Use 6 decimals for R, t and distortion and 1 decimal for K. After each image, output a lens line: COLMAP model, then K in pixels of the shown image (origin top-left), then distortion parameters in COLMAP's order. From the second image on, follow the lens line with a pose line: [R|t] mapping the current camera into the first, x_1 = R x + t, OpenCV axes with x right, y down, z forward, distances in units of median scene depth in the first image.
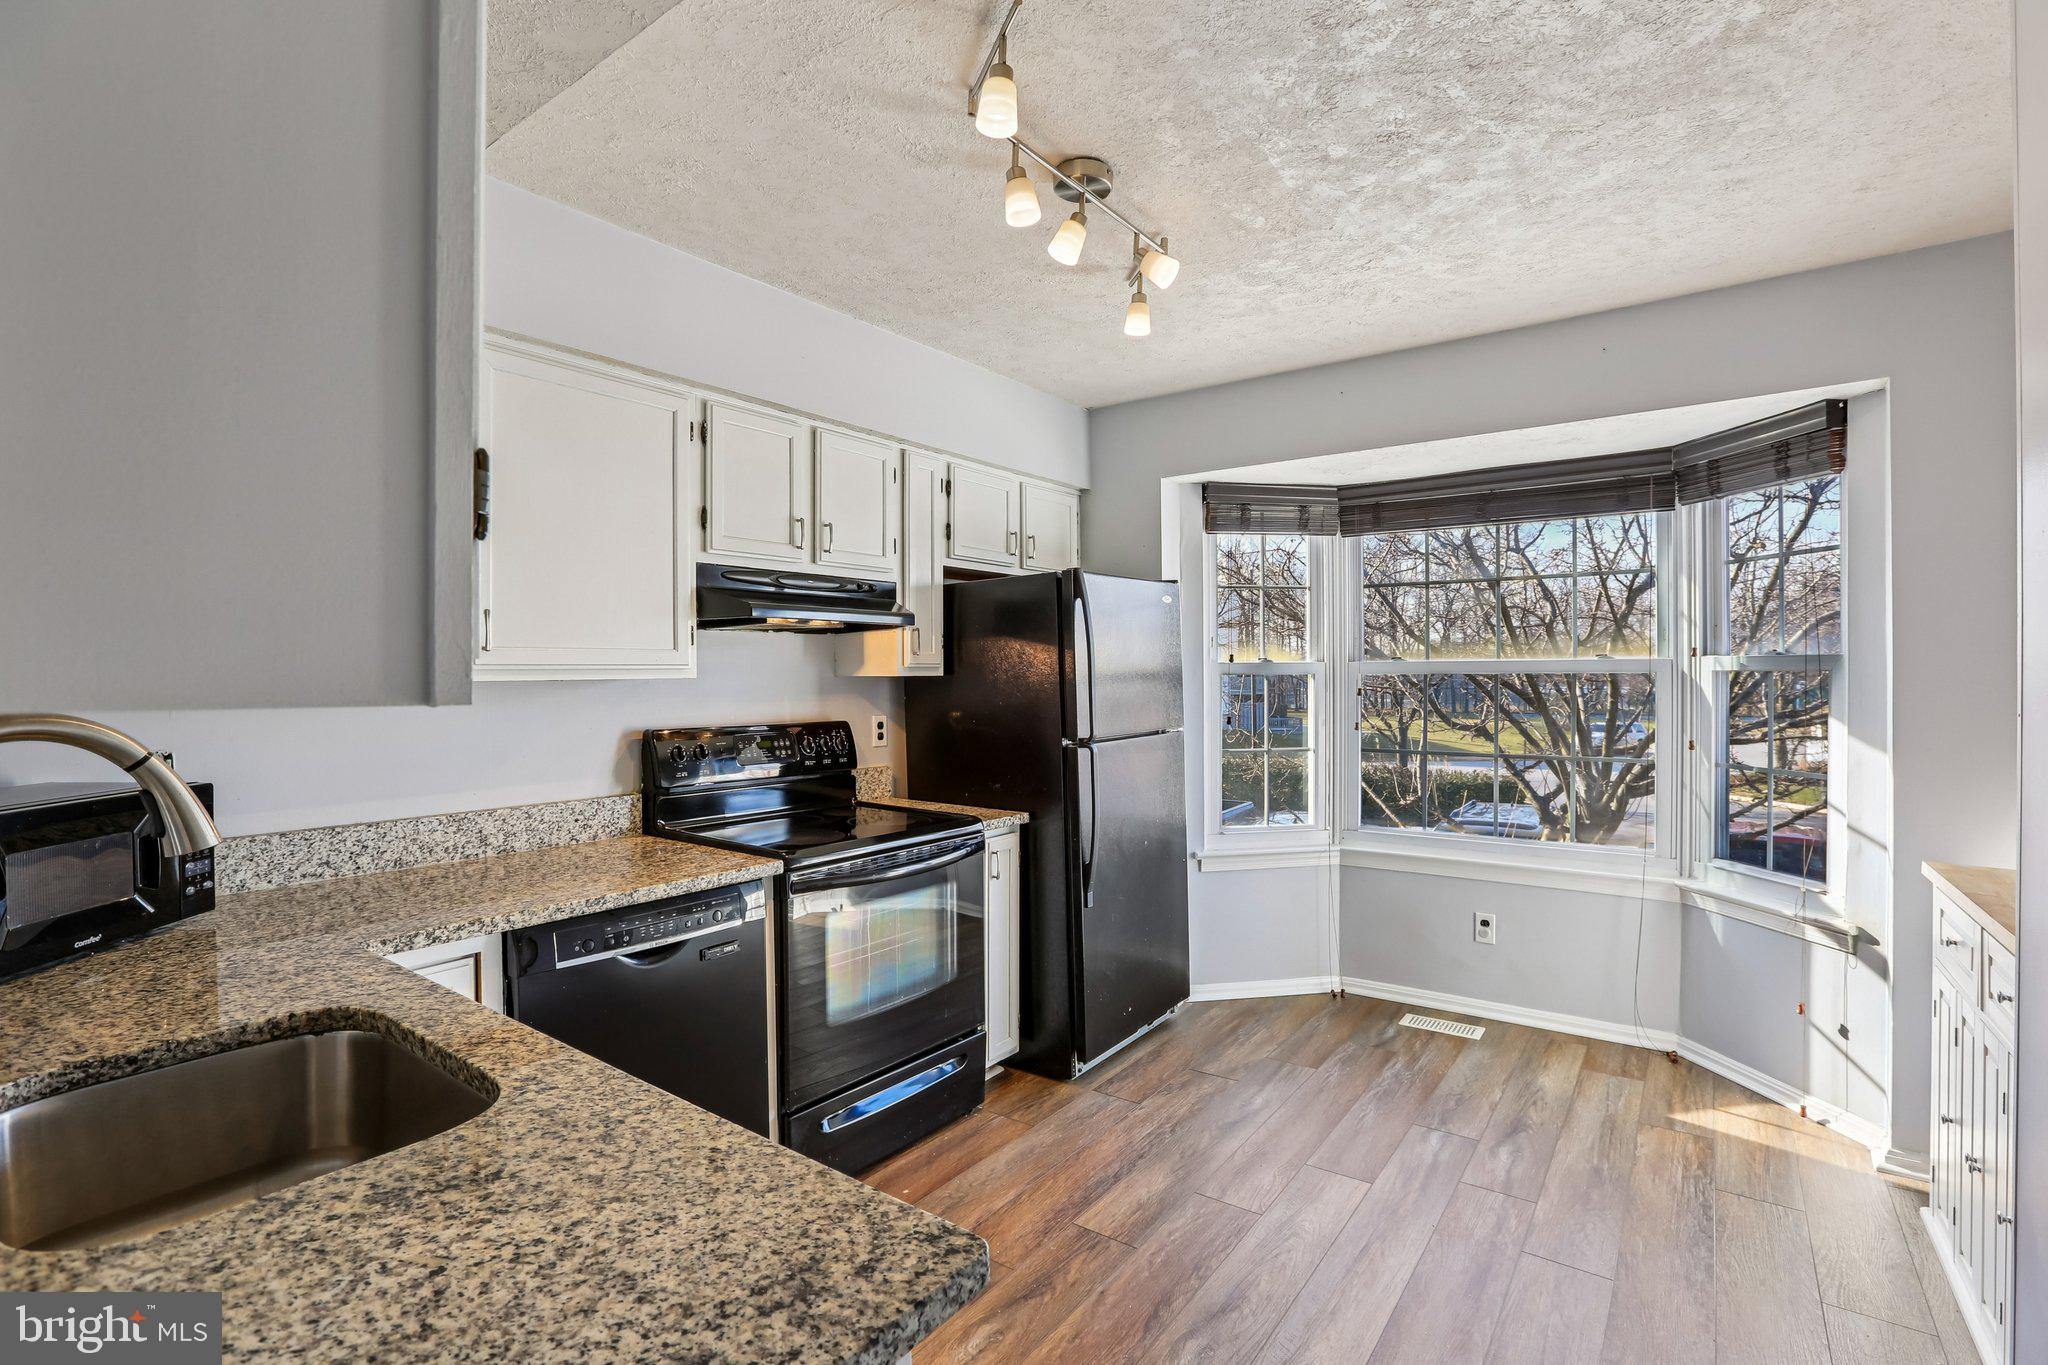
lens RADIAL K [[951.3, 0, 1024.0], [0, 951.3, 672.4], [0, 0, 1]] dist [-0.036478, 0.007317]
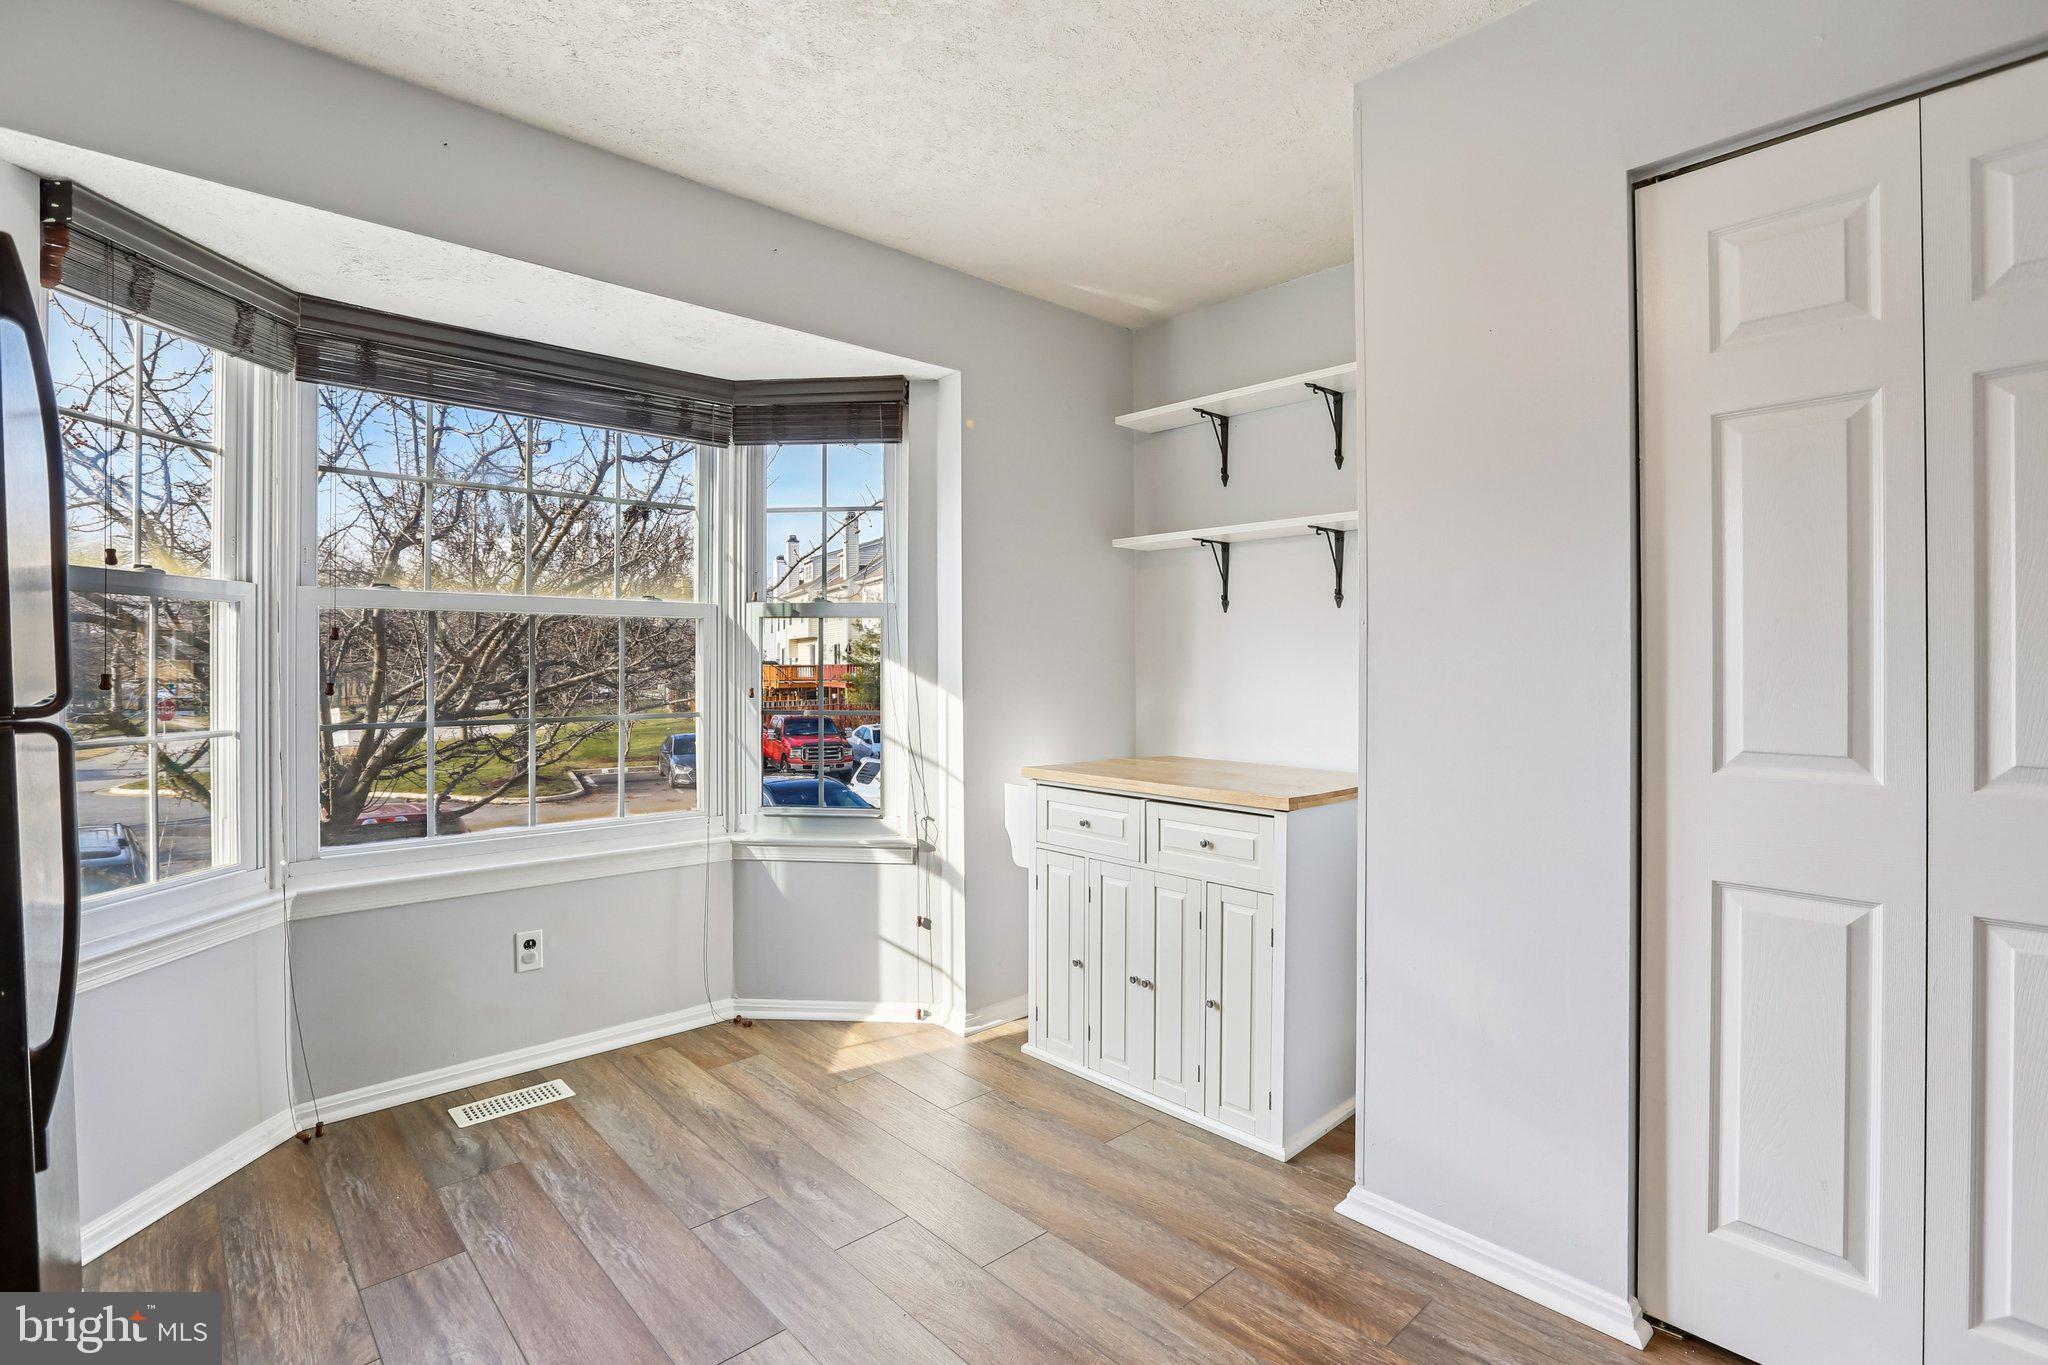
lens RADIAL K [[951.3, 0, 1038.1], [0, 951.3, 667.4], [0, 0, 1]] dist [-0.036478, 0.007317]
pose [[0.183974, 0.001597, 0.982930, -0.190973], [-0.003479, 0.999993, -0.000973, 0.050224], [-0.982925, -0.003241, 0.183979, 0.516908]]
